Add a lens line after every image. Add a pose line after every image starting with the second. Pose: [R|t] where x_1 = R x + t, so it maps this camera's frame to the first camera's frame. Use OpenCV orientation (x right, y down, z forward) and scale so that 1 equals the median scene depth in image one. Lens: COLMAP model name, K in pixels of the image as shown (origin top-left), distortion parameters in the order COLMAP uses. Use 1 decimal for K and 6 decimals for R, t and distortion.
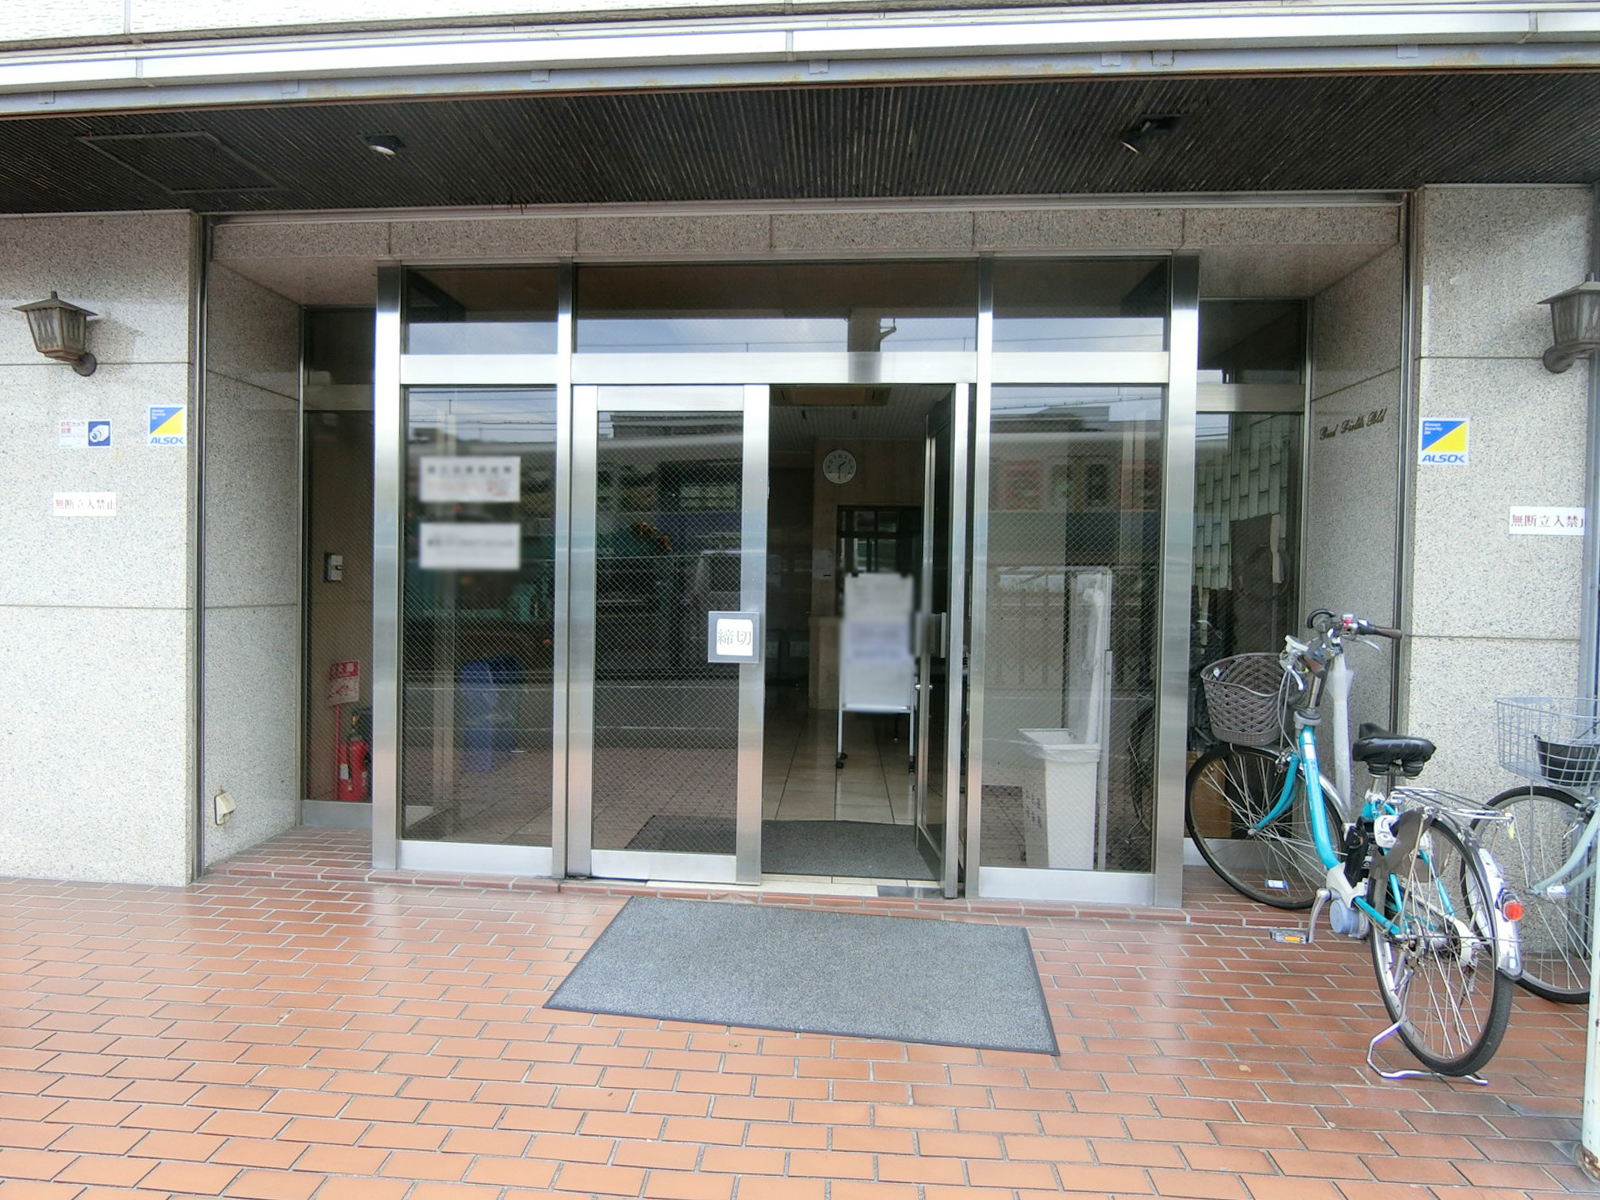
lens RADIAL K [[880.8, 0, 790.8], [0, 880.8, 597.1], [0, 0, 1]] dist [-0.025506, -0.000643]
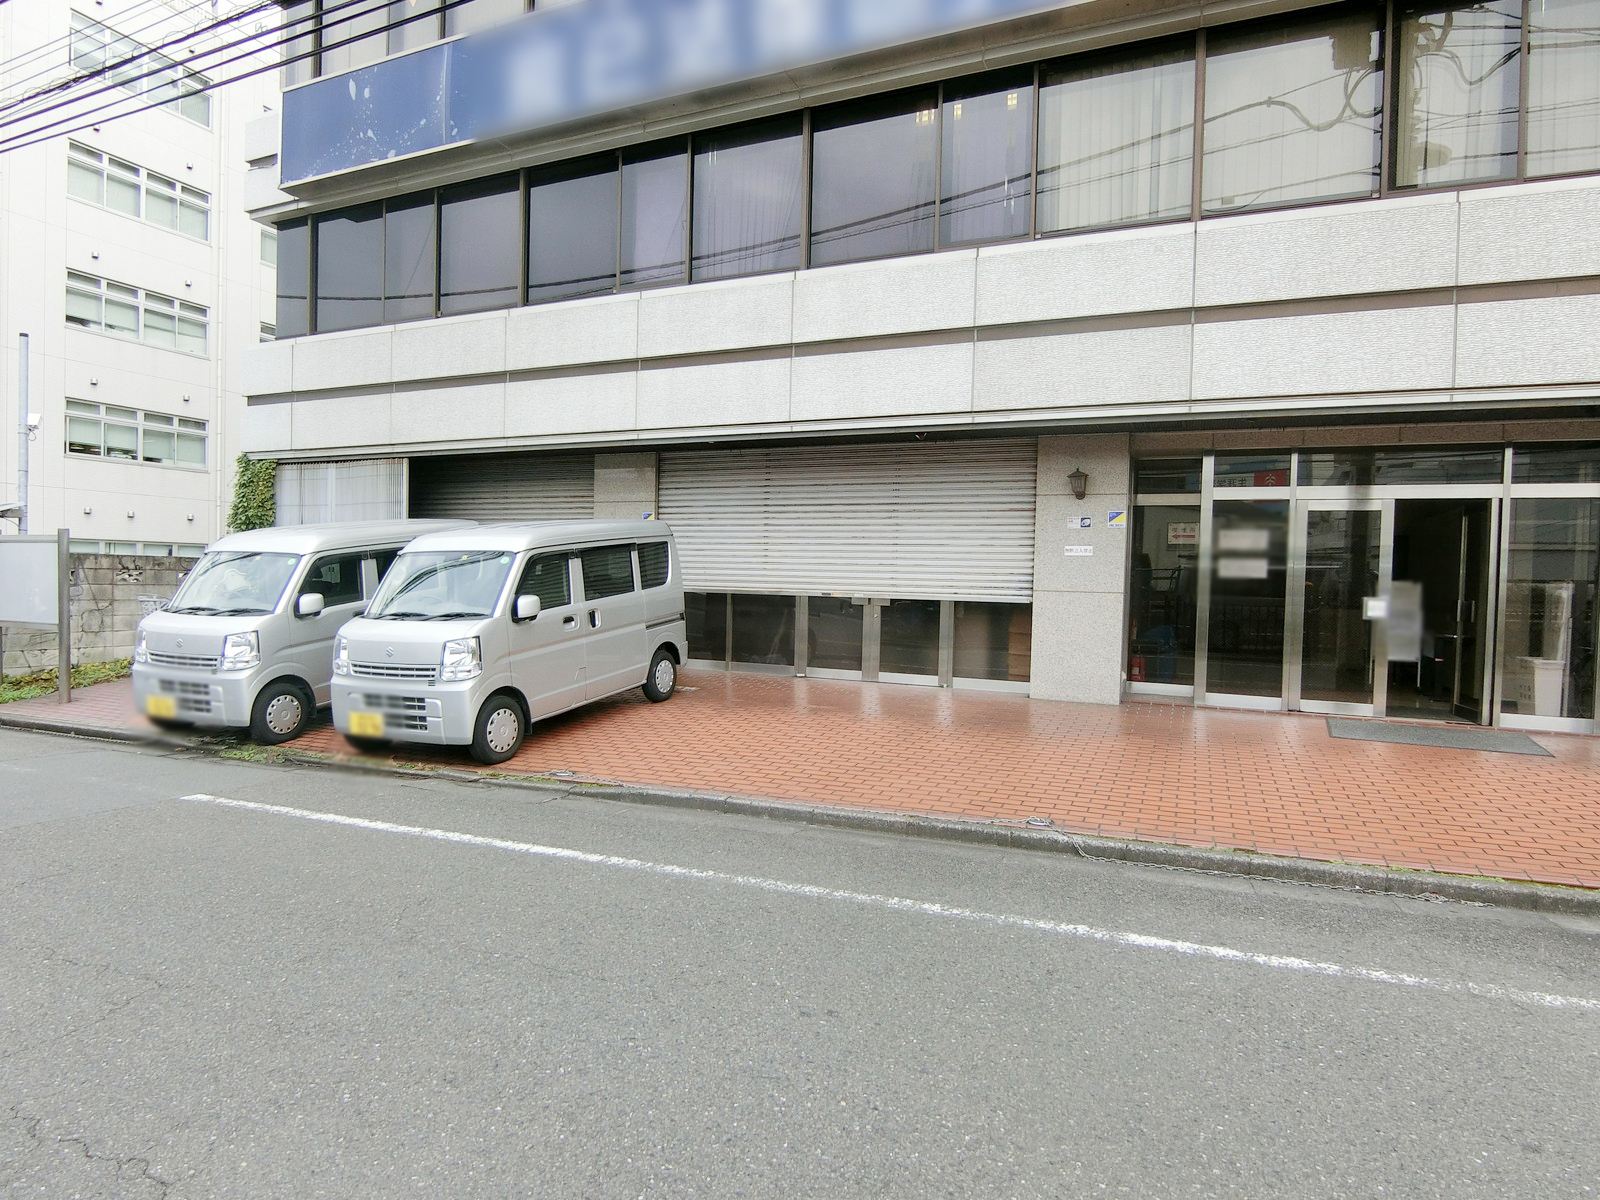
lens RADIAL K [[880.8, 0, 803.0], [0, 880.8, 604.9], [0, 0, 1]] dist [-0.025506, -0.000643]
pose [[0.941974, 0.017685, -0.335219, -0.713988], [-0.015956, 0.999841, 0.007913, 0.041605], [0.335306, -0.002105, 0.942107, -1.655499]]
